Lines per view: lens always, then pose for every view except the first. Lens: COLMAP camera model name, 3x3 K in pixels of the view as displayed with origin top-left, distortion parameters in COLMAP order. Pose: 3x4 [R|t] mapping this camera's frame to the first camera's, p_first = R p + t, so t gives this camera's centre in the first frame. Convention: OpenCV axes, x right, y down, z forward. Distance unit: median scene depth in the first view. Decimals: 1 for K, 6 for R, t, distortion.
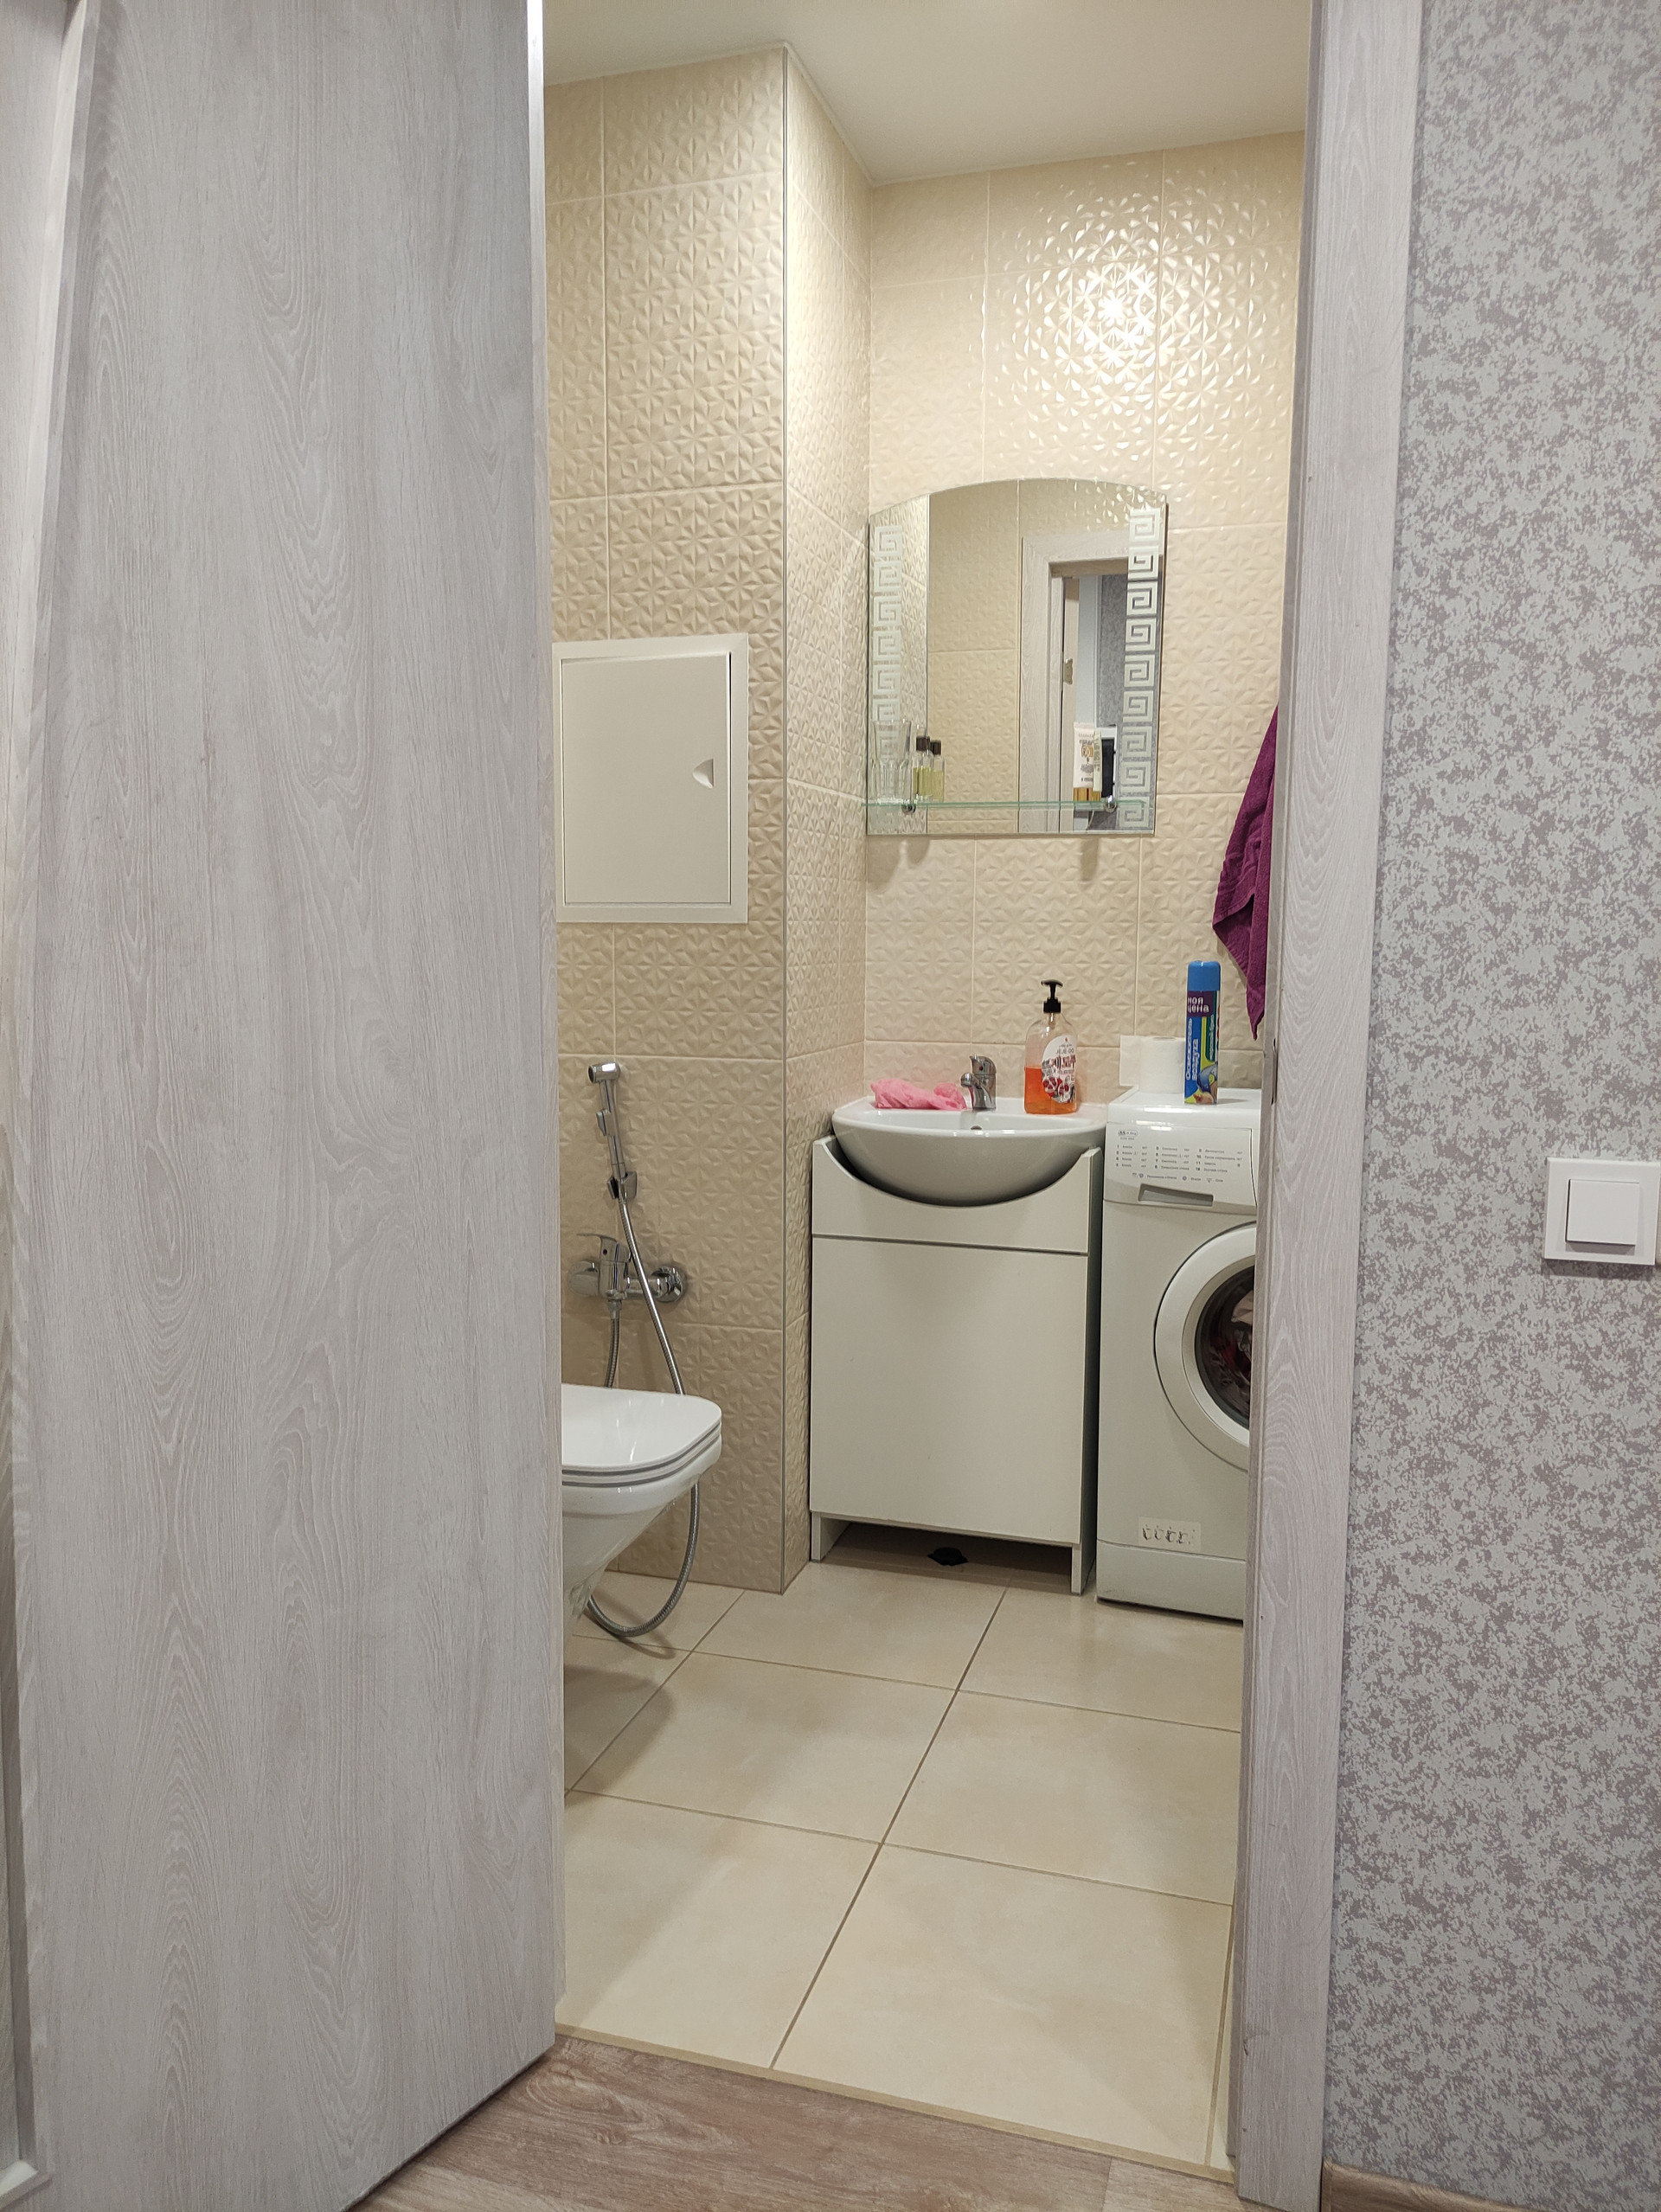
lens RADIAL K [[1647.9, 0, 838.2], [0, 1647.9, 1108.7], [0, 0, 1]] dist [0.048288, -0.030911]
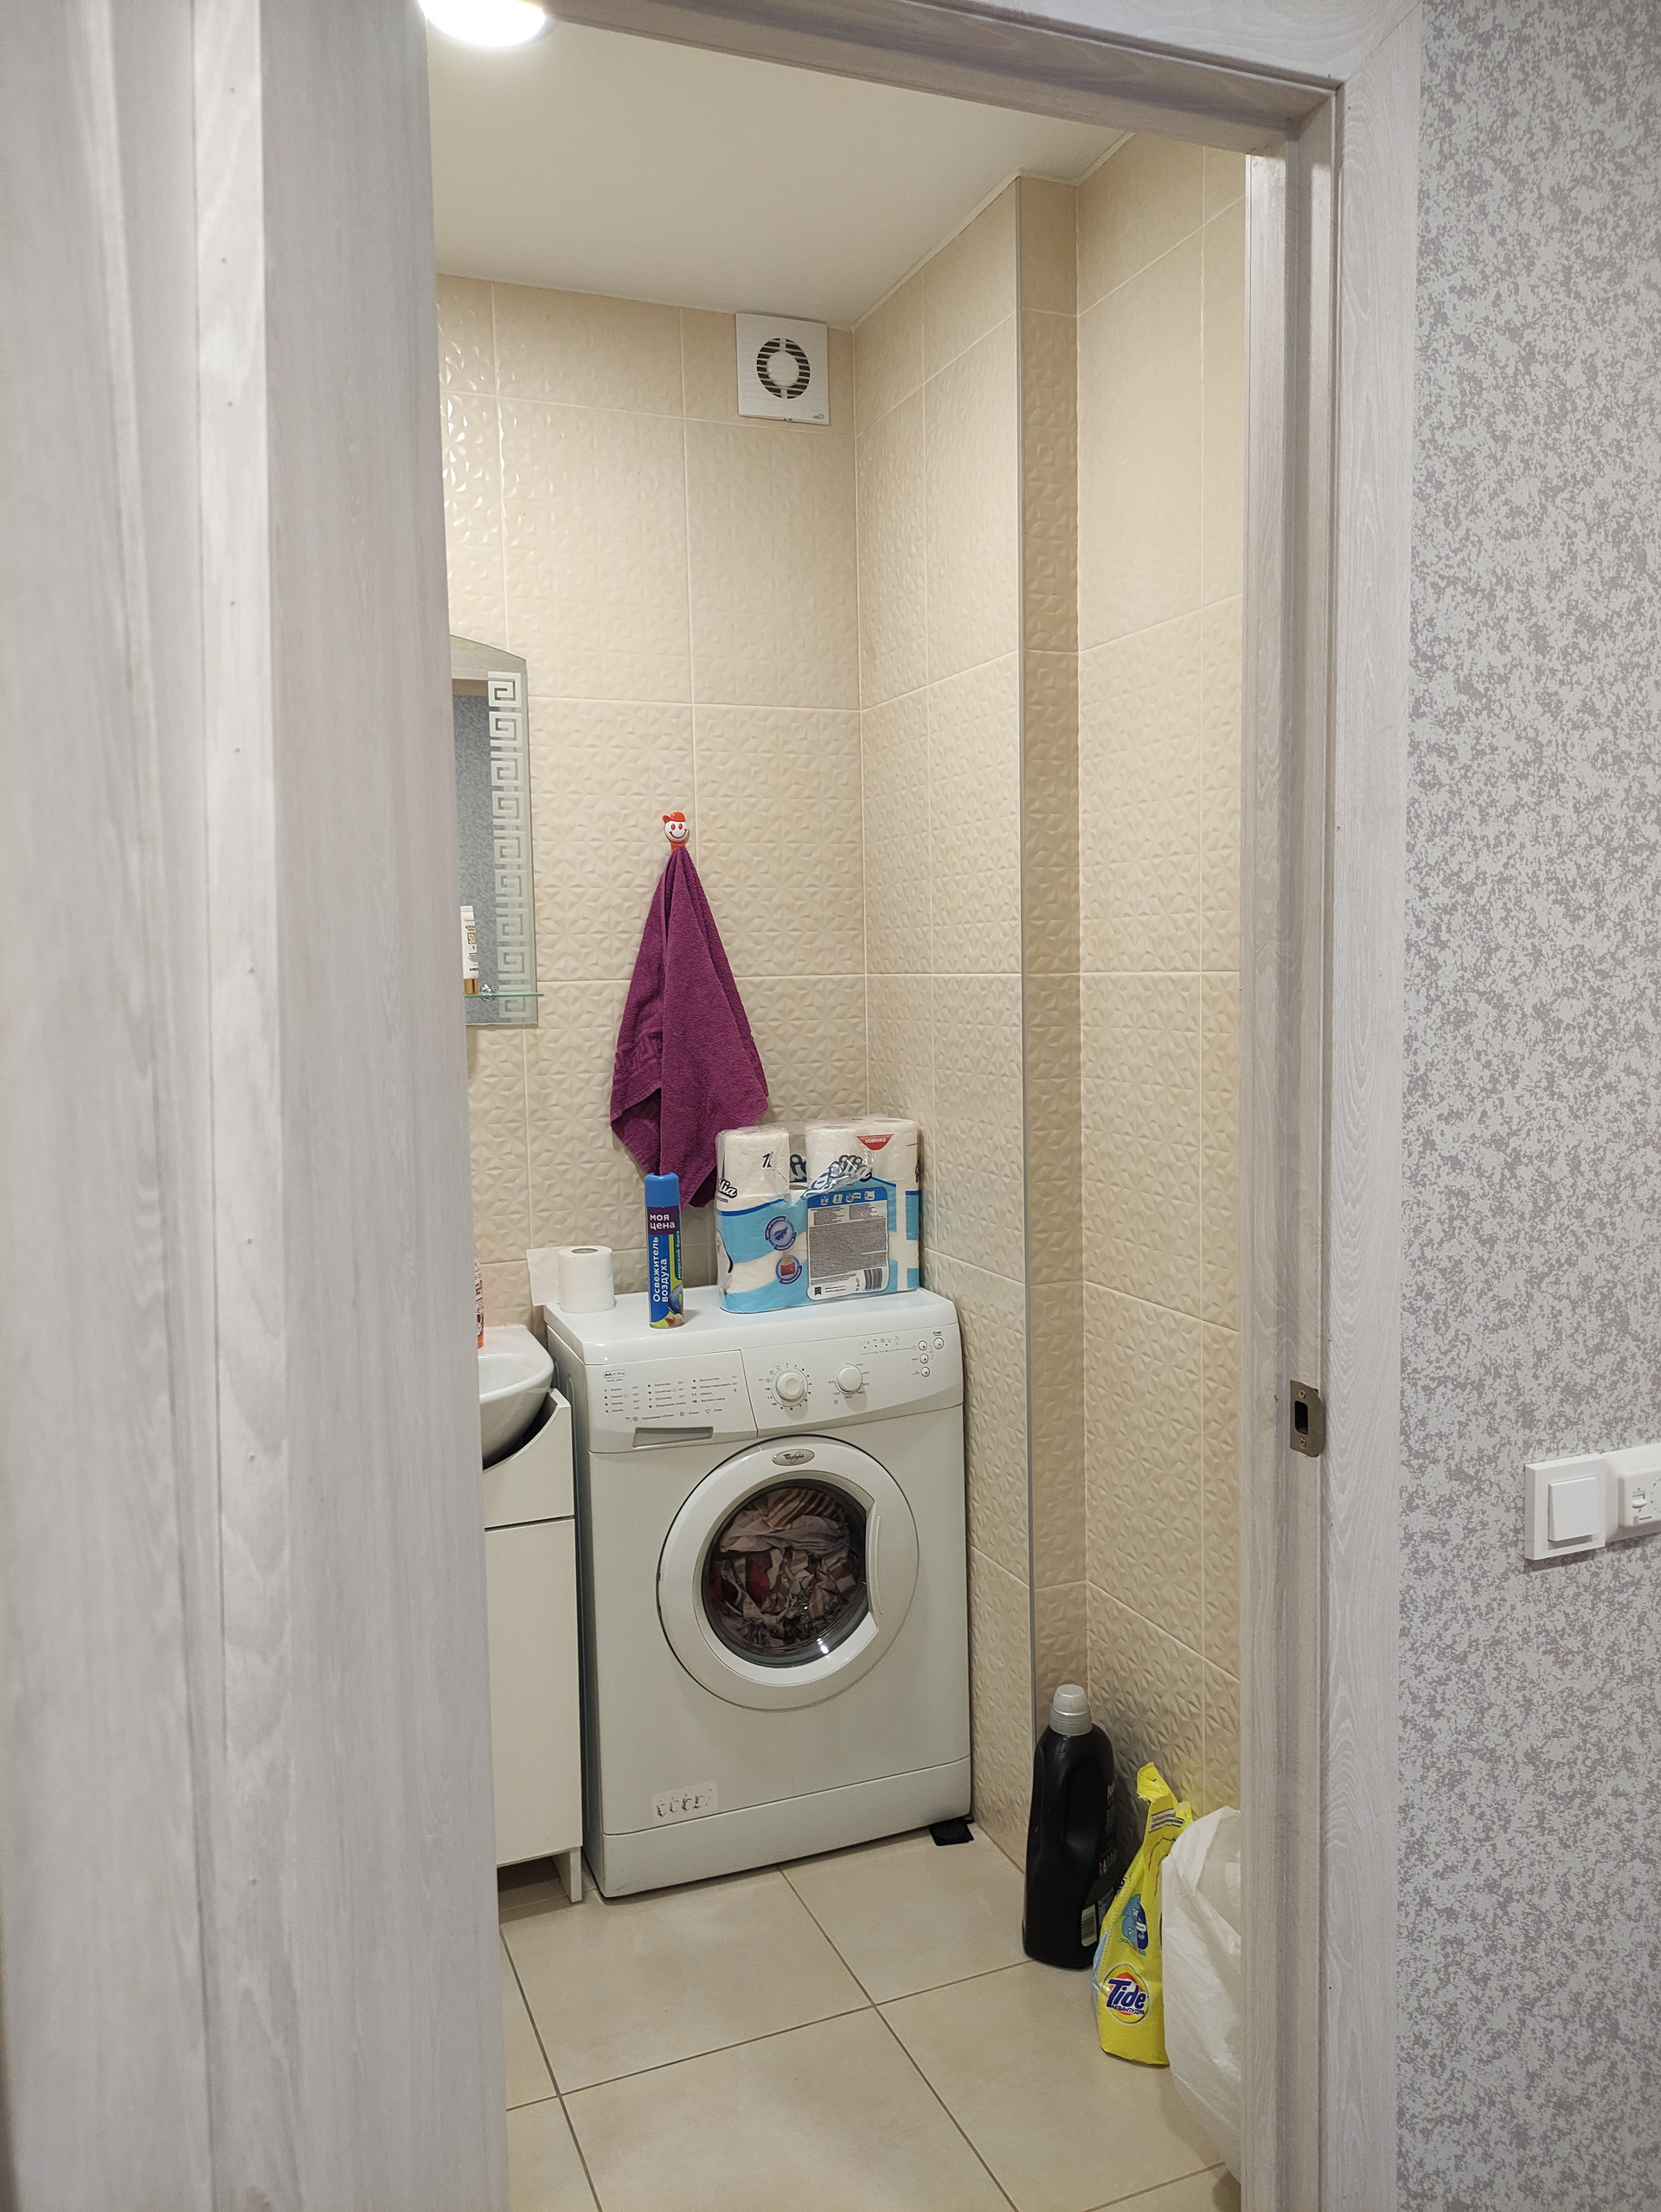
lens RADIAL K [[1647.9, 0, 826.0], [0, 1647.9, 1108.0], [0, 0, 1]] dist [0.048288, -0.030911]
pose [[0.773280, -0.081345, 0.628825, -0.567364], [0.096442, 0.995287, 0.010154, -0.250486], [-0.626687, 0.052793, 0.777481, 0.434680]]
